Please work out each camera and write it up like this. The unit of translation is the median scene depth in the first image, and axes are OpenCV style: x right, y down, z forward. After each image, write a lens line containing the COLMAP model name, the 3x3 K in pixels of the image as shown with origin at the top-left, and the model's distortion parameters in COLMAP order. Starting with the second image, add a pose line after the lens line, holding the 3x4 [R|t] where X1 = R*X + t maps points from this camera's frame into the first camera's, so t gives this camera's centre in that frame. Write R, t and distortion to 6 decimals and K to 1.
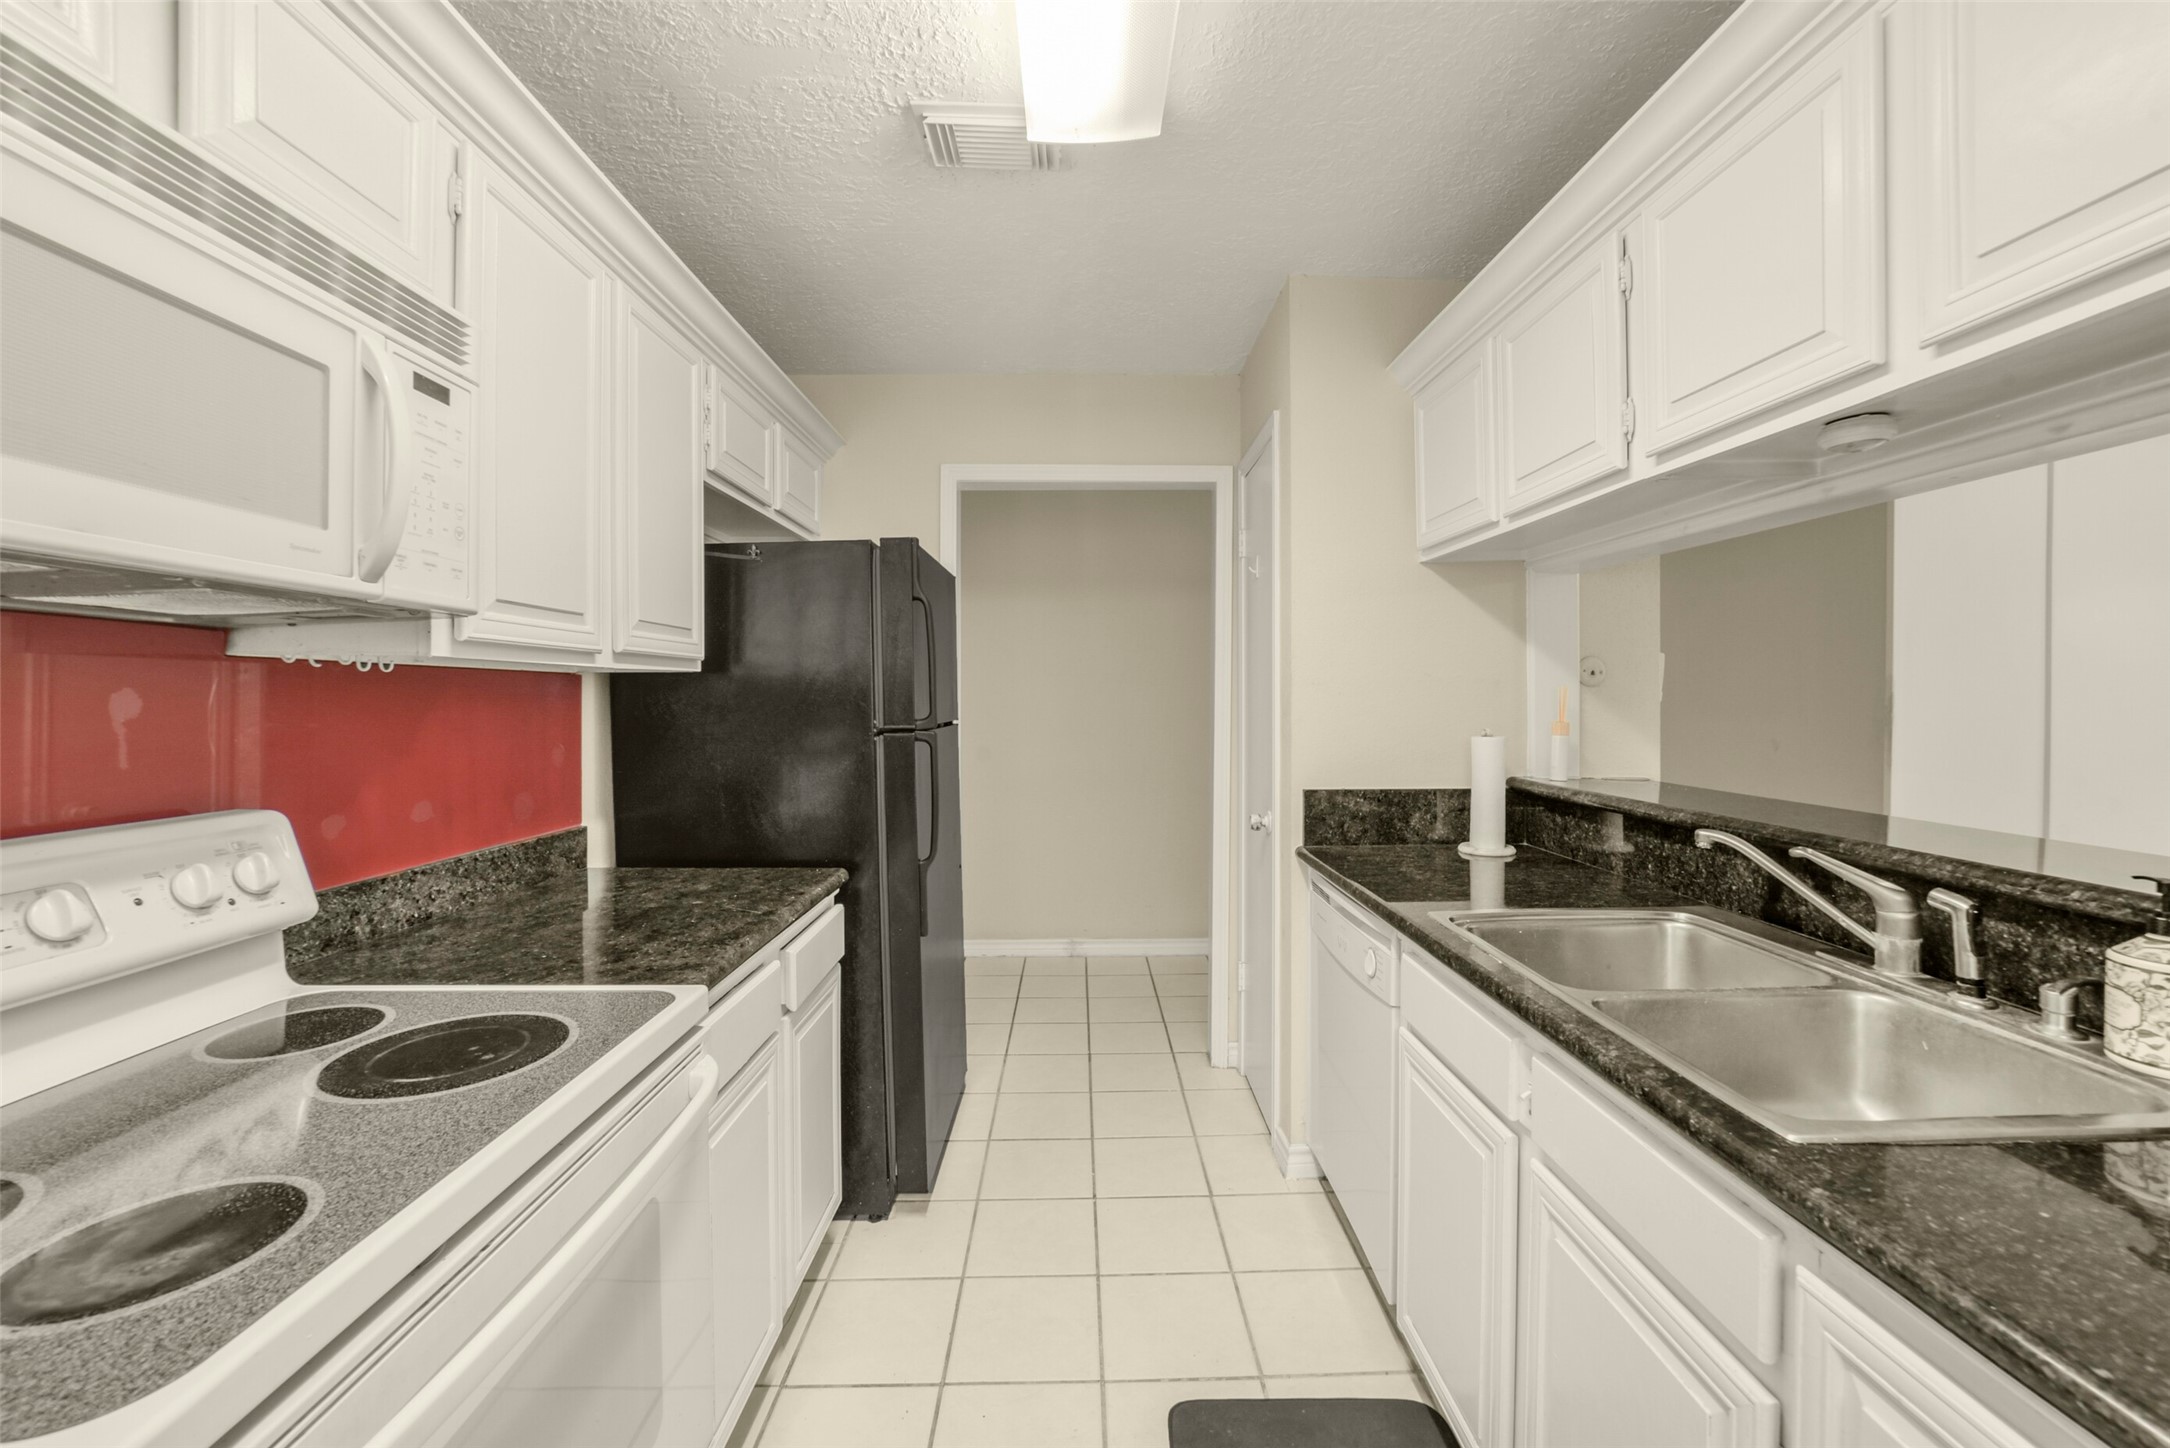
lens RADIAL K [[860.6, 0, 1032.1], [0, 860.6, 711.3], [0, 0, 1]] dist [0.000359, 0.000055]
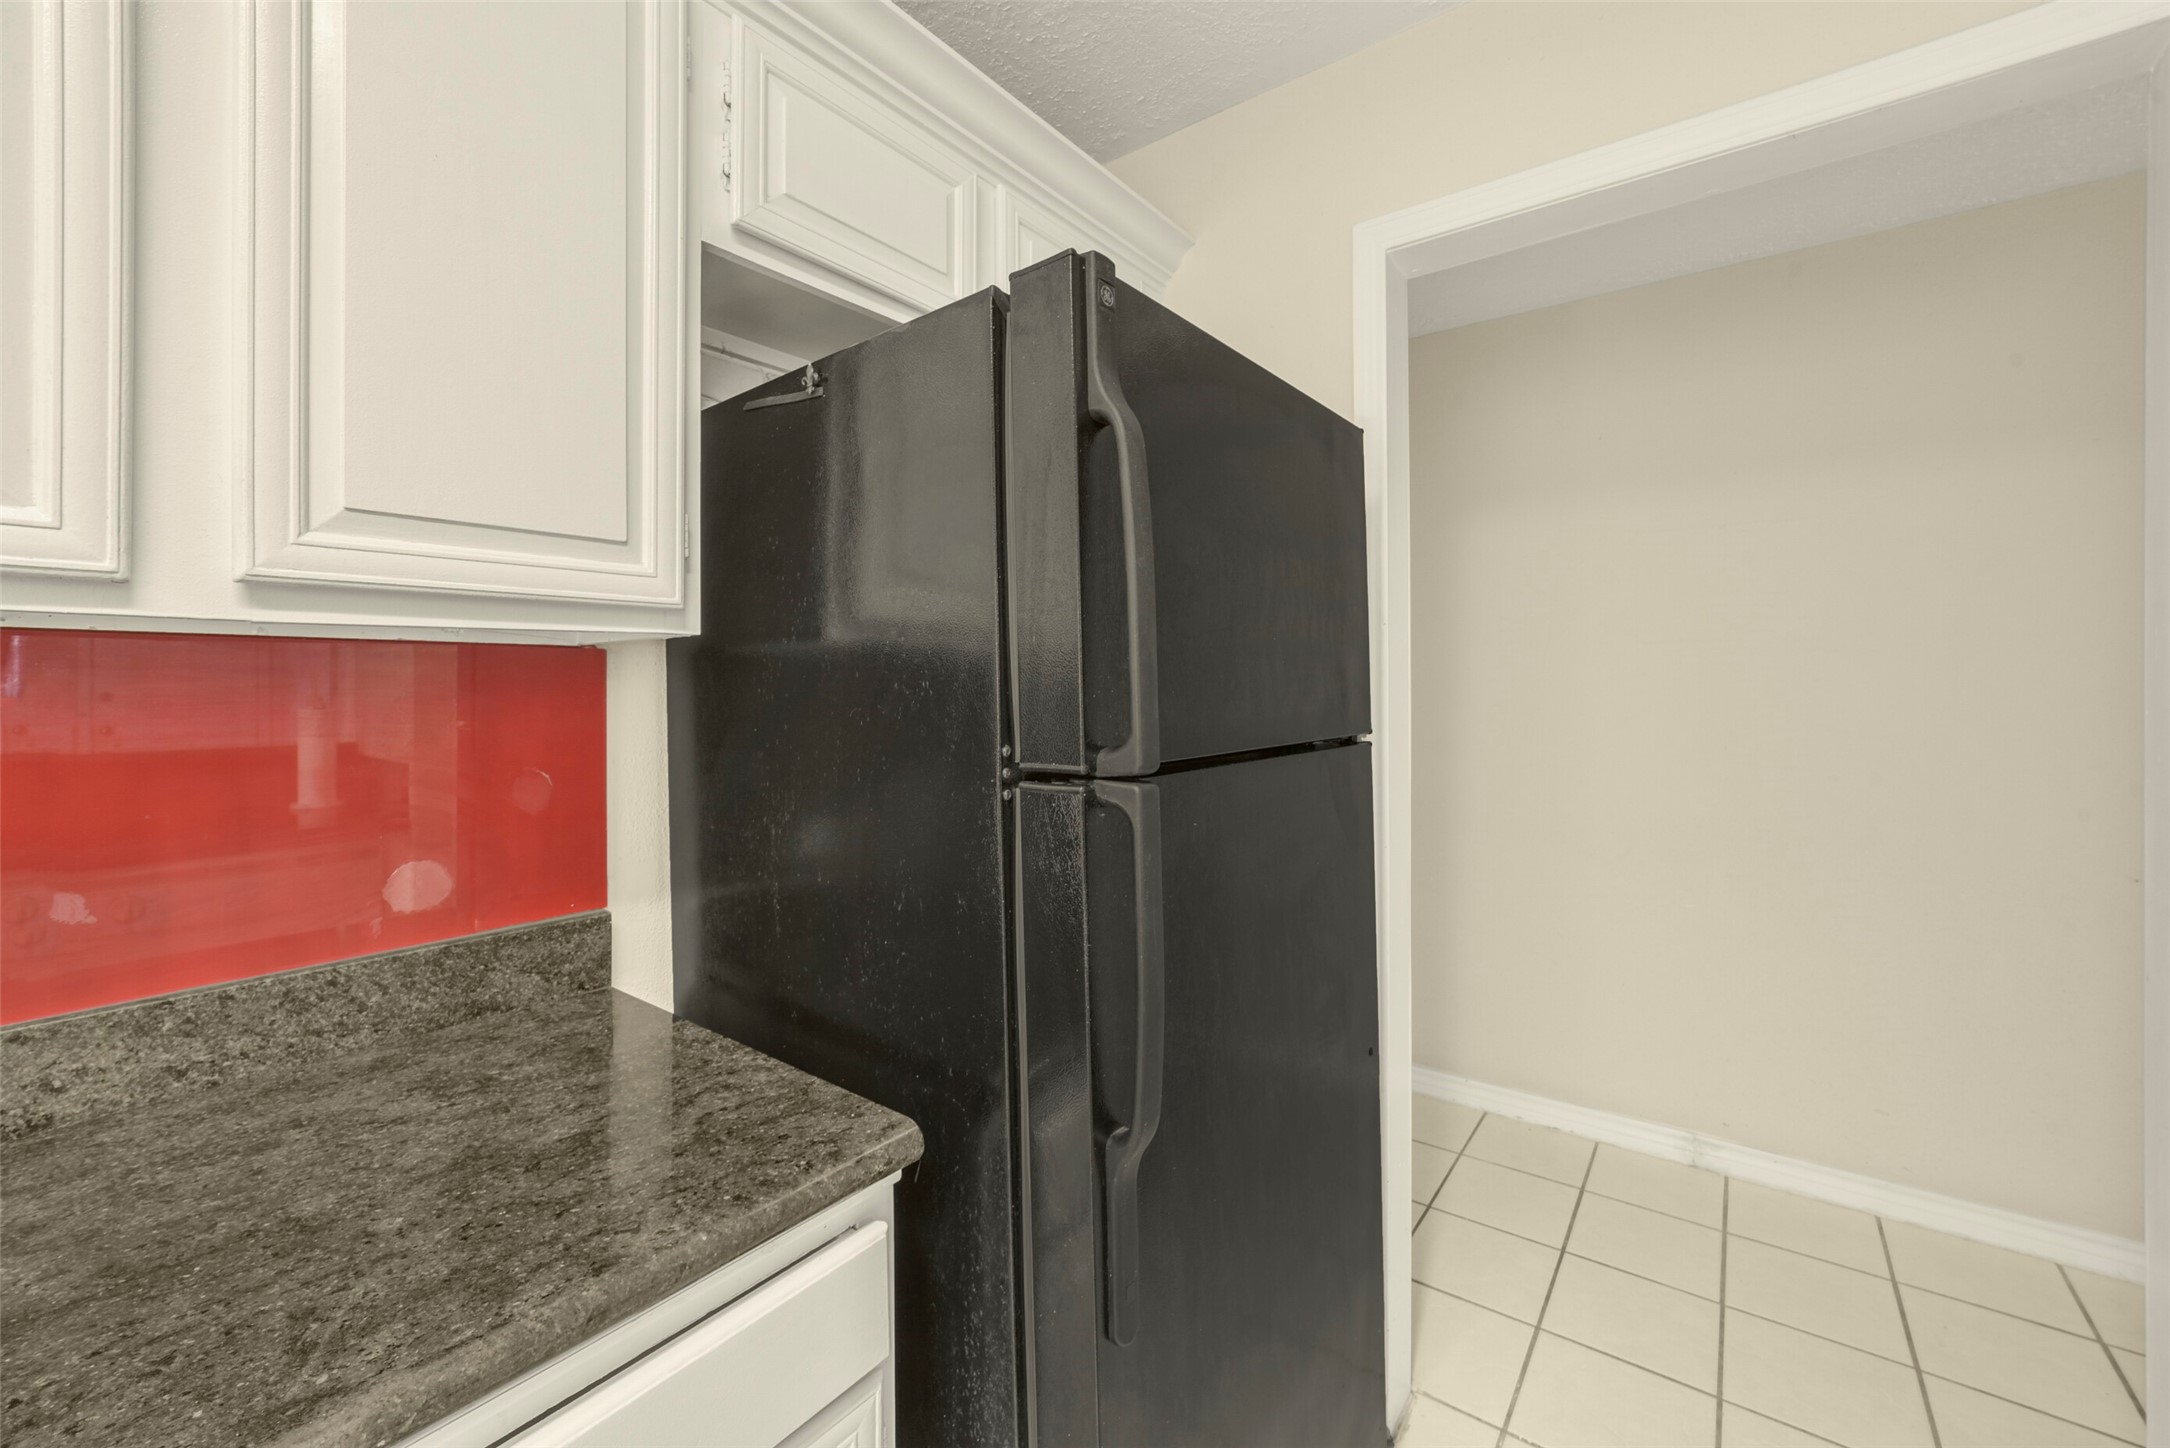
lens RADIAL K [[860.8, 0, 1096.9], [0, 860.8, 696.1], [0, 0, 1]] dist [0.000462, 0.000166]
pose [[0.832988, -0.001779, -0.553288, 0.072607], [-0.004904, 0.999932, -0.010598, -0.006889], [0.553269, 0.011542, 0.832922, 0.748997]]
